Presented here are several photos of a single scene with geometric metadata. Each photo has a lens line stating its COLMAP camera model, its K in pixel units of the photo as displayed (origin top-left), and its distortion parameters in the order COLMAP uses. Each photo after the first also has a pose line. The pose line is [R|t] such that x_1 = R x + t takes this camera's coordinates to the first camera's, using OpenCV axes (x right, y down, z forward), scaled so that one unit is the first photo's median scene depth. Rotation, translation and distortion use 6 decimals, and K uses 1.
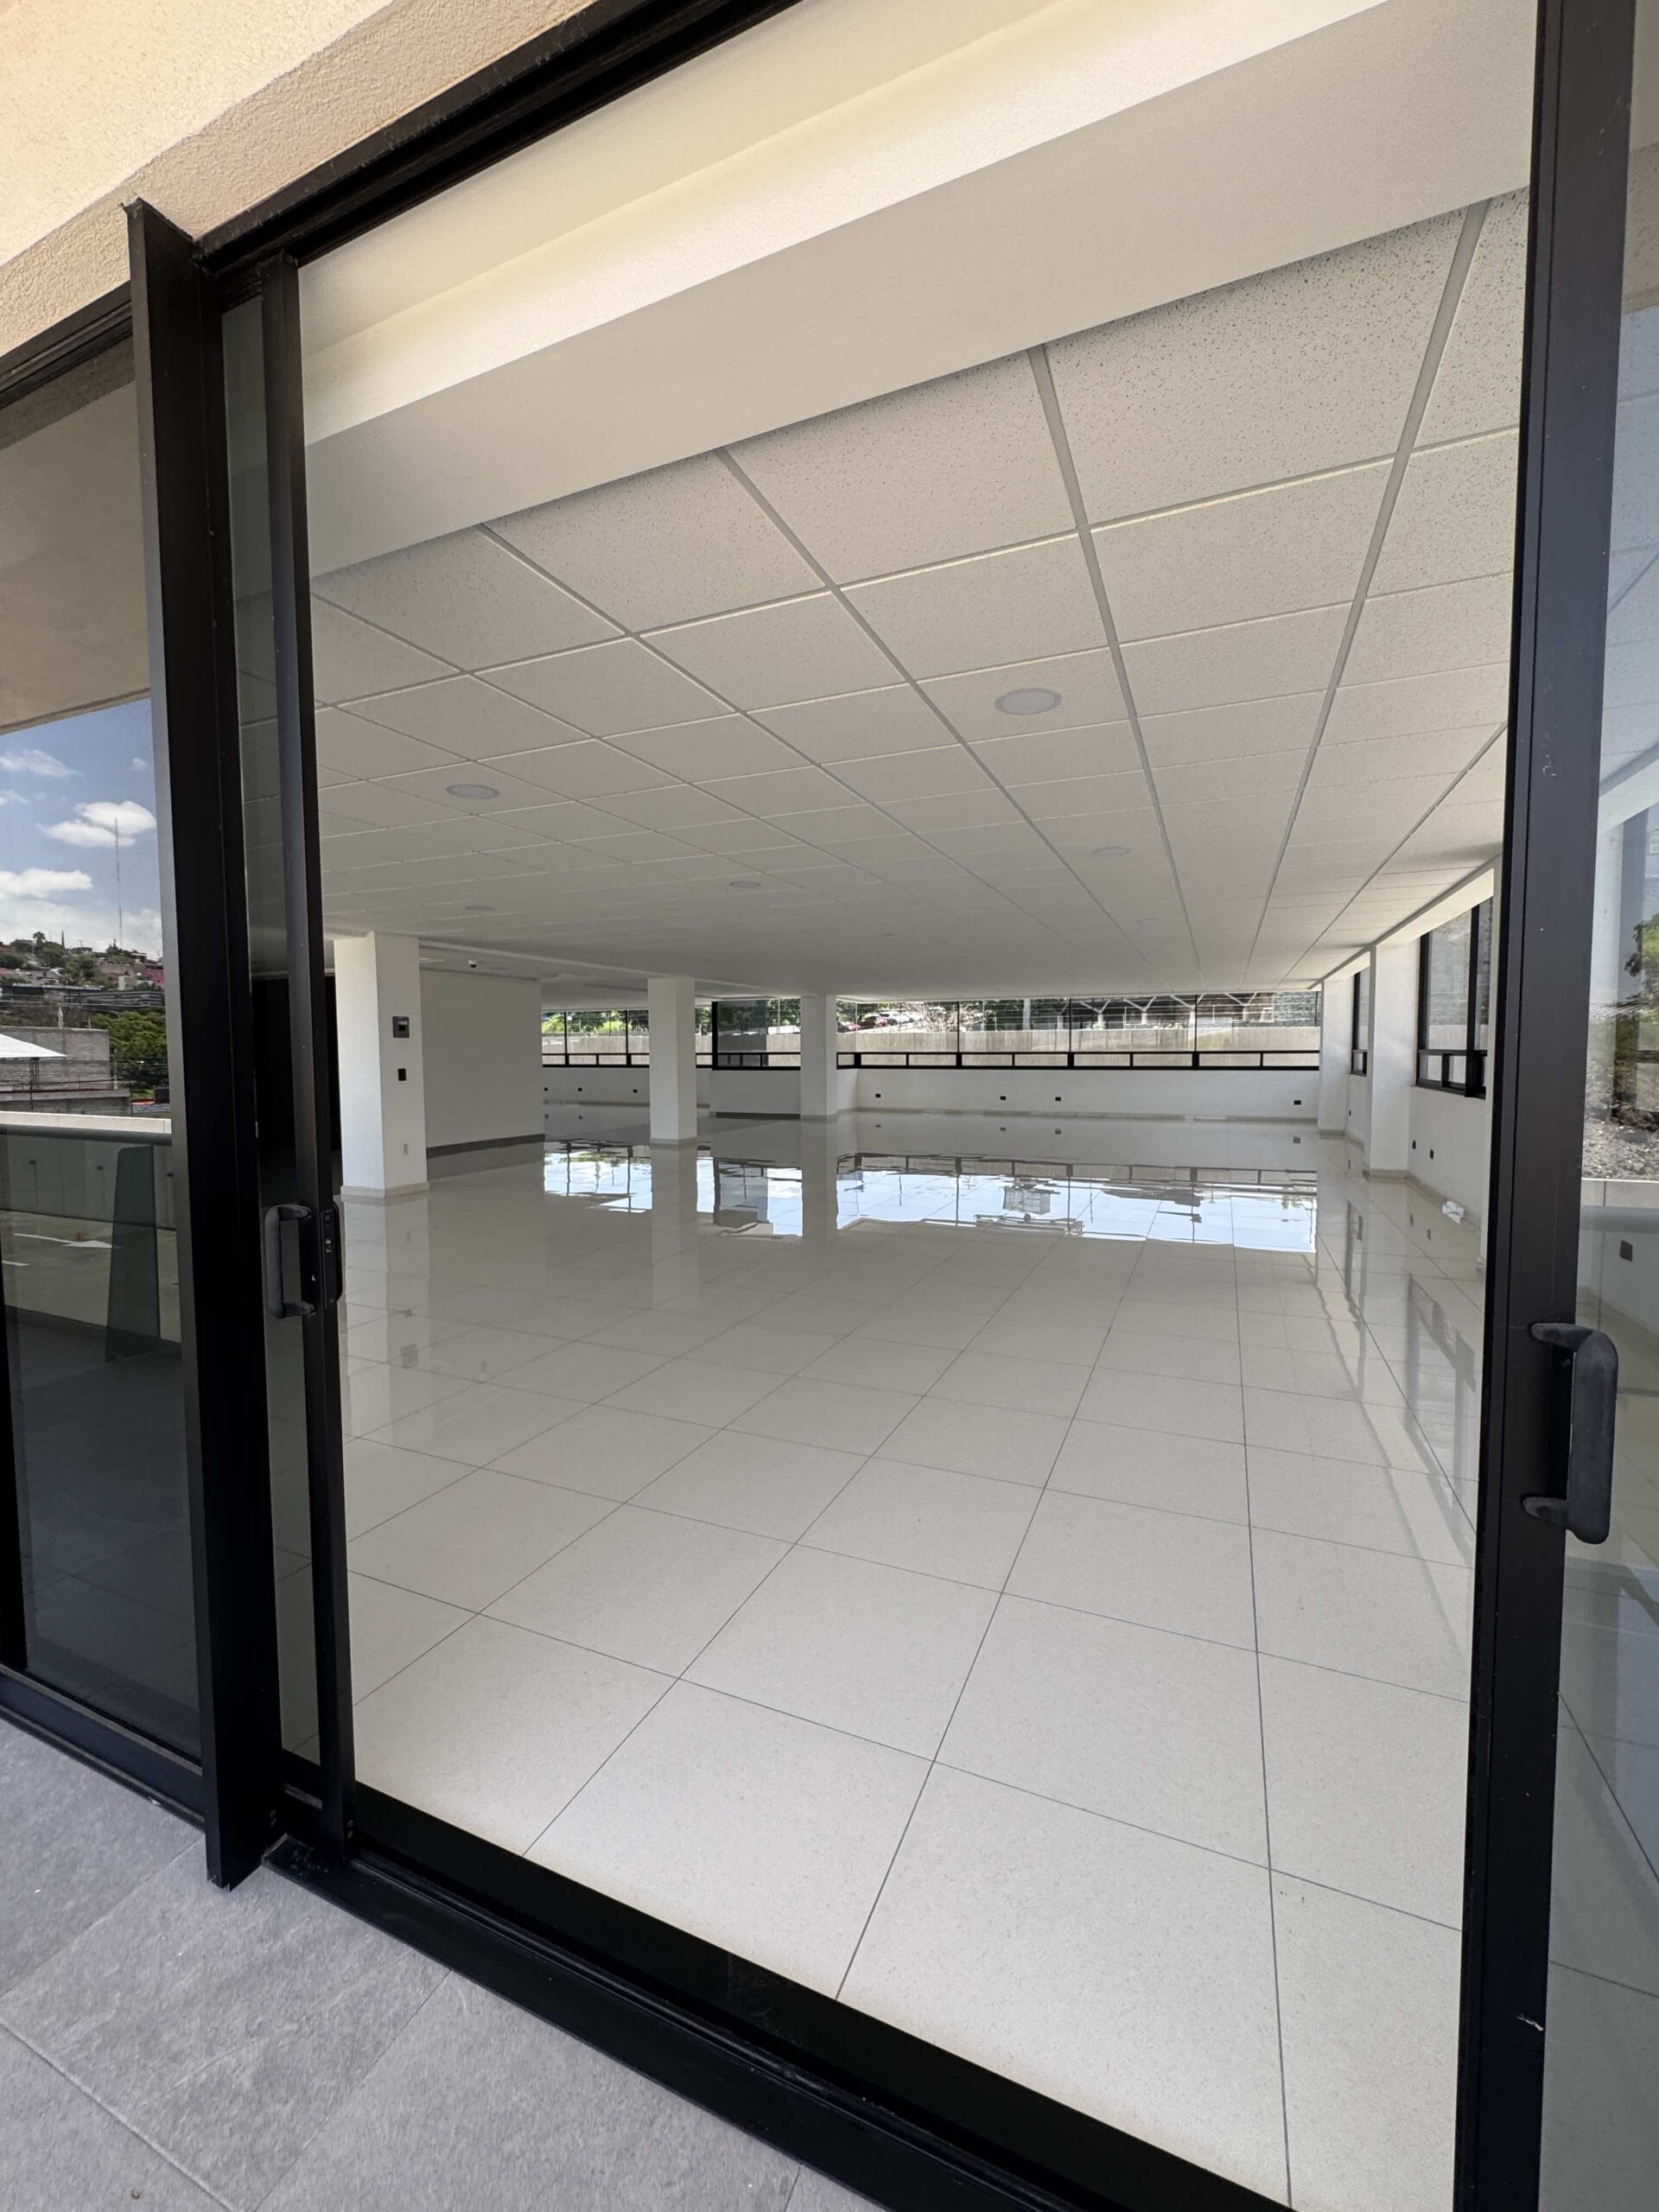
lens RADIAL K [[884.5, 0, 832.5], [0, 884.5, 1103.2], [0, 0, 1]] dist [-0.000591, 0.000298]
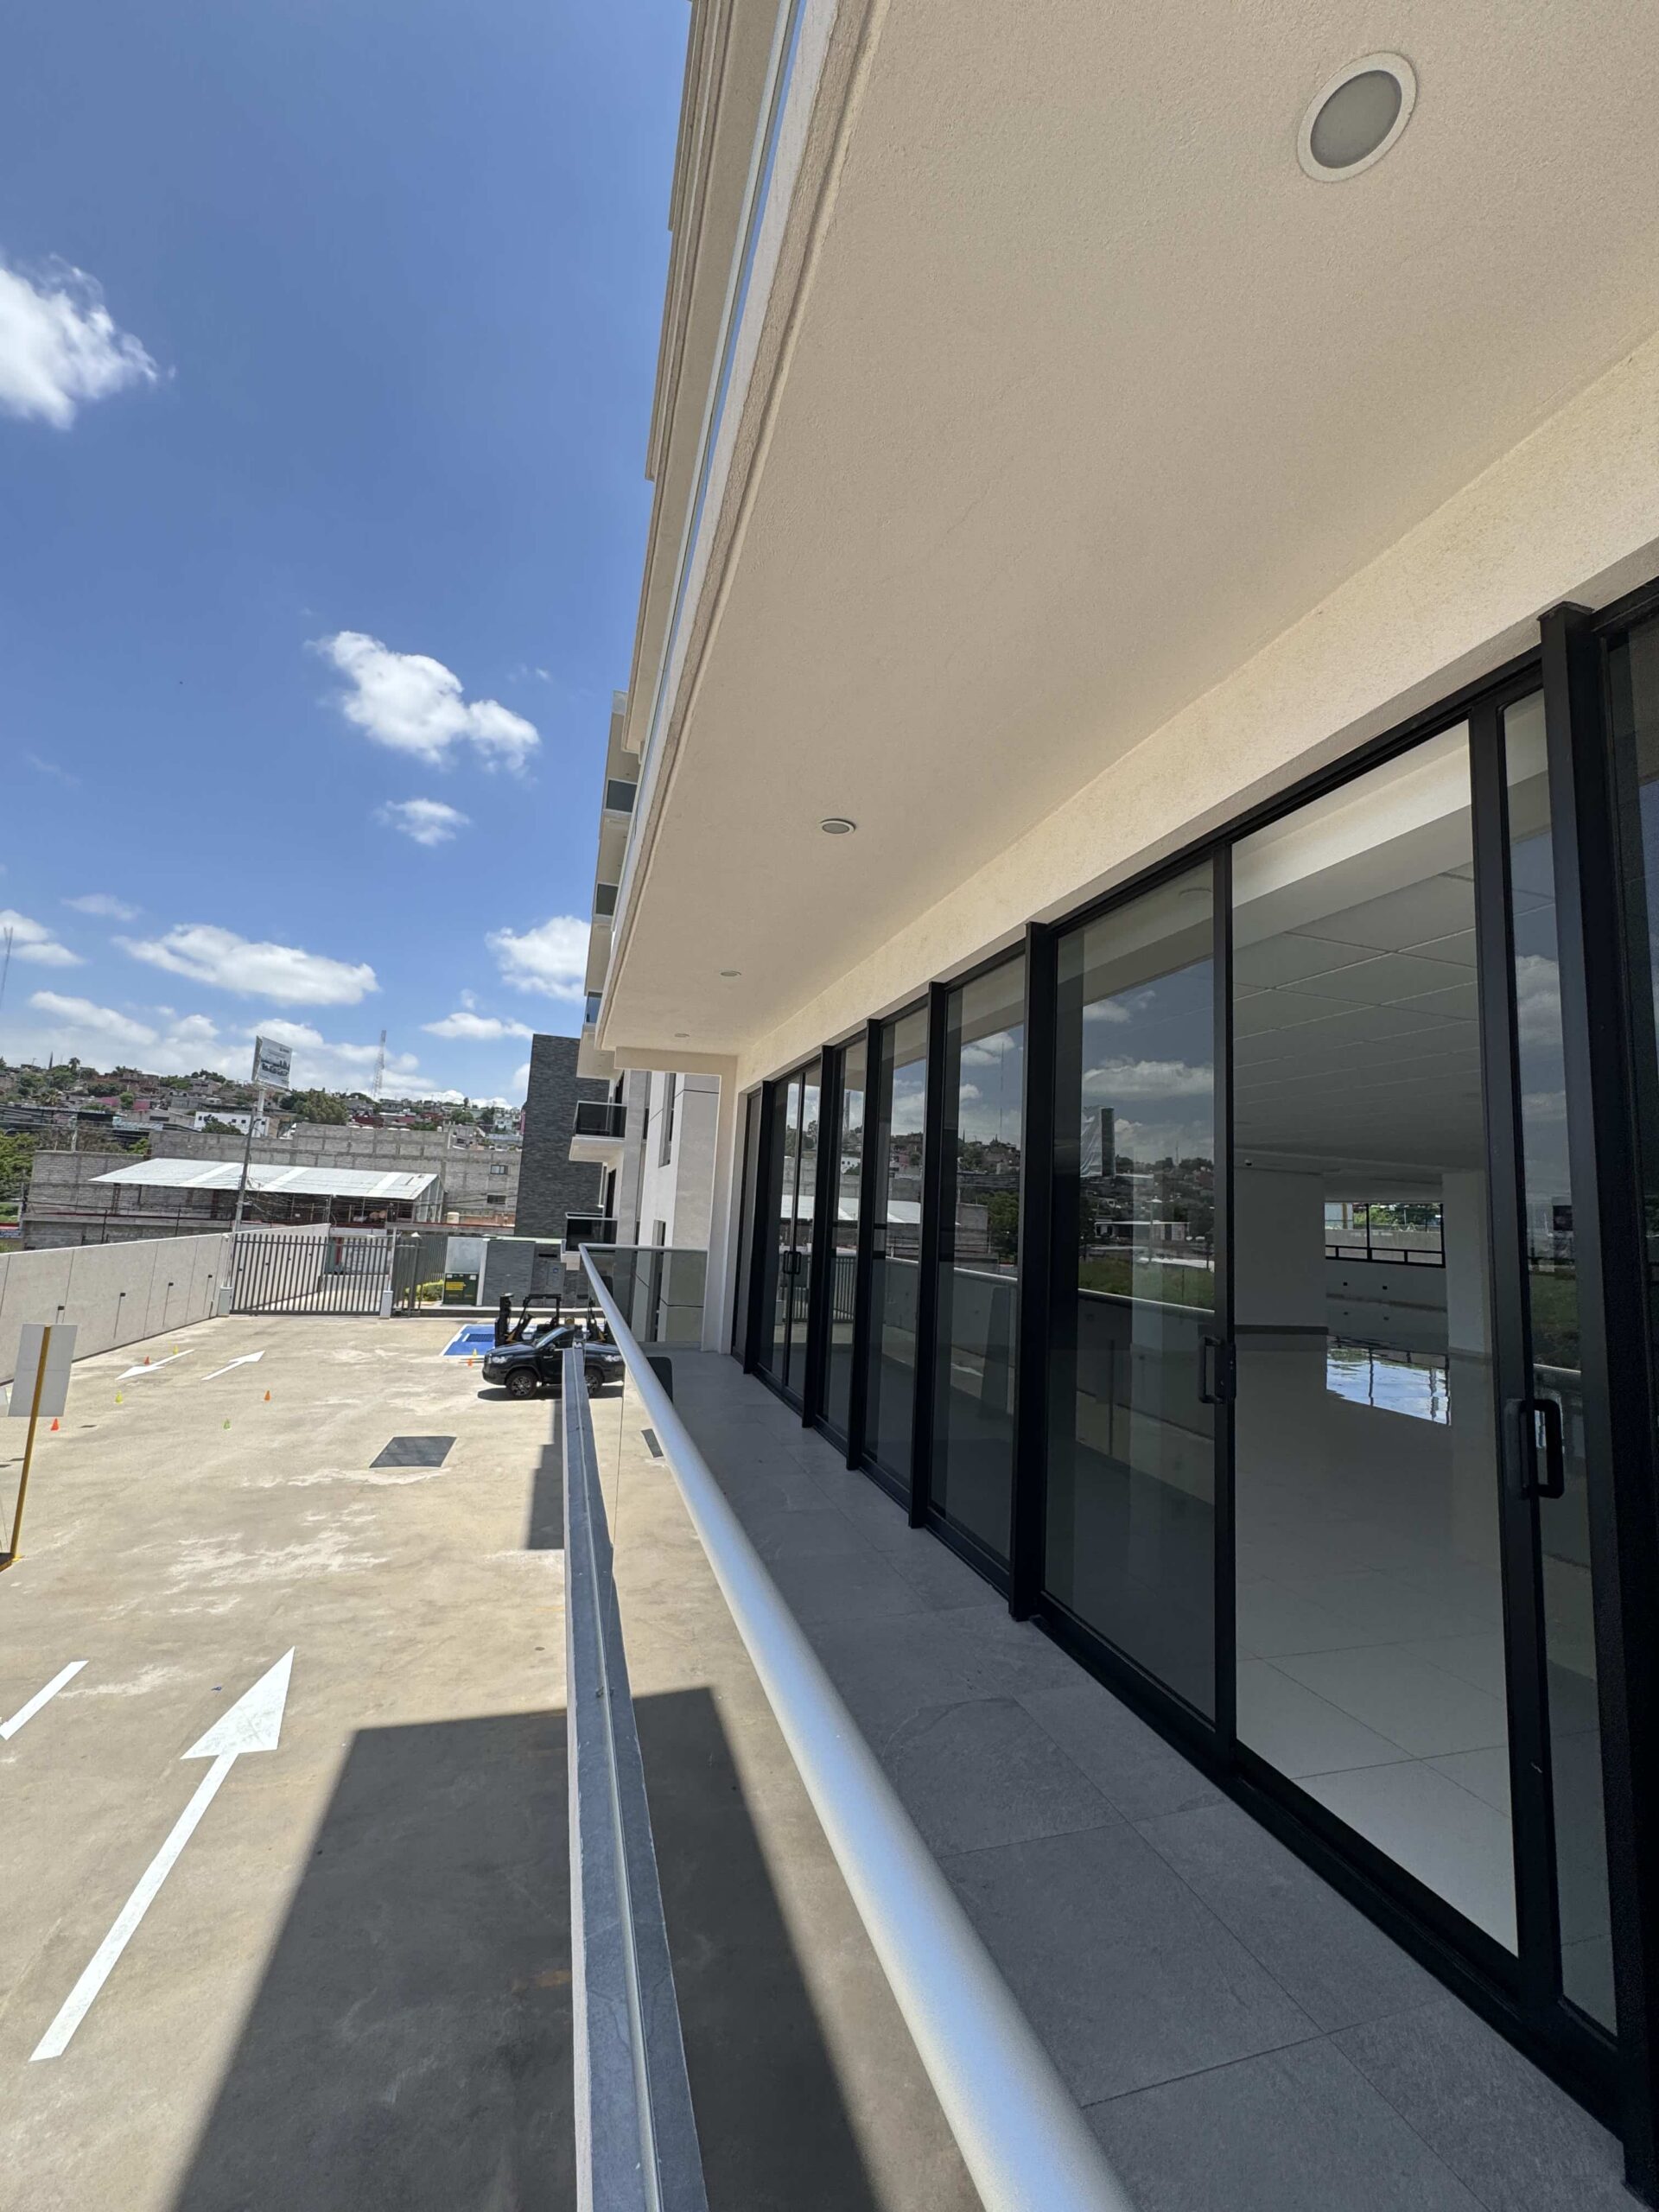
lens RADIAL K [[884.5, 0, 832.5], [0, 884.5, 1103.2], [0, 0, 1]] dist [-0.000591, 0.000298]
pose [[0.654318, -0.057655, -0.754019, 0.082340], [-0.099118, 0.981949, -0.161095, 0.002524], [0.749696, 0.180145, 0.636792, -0.106844]]
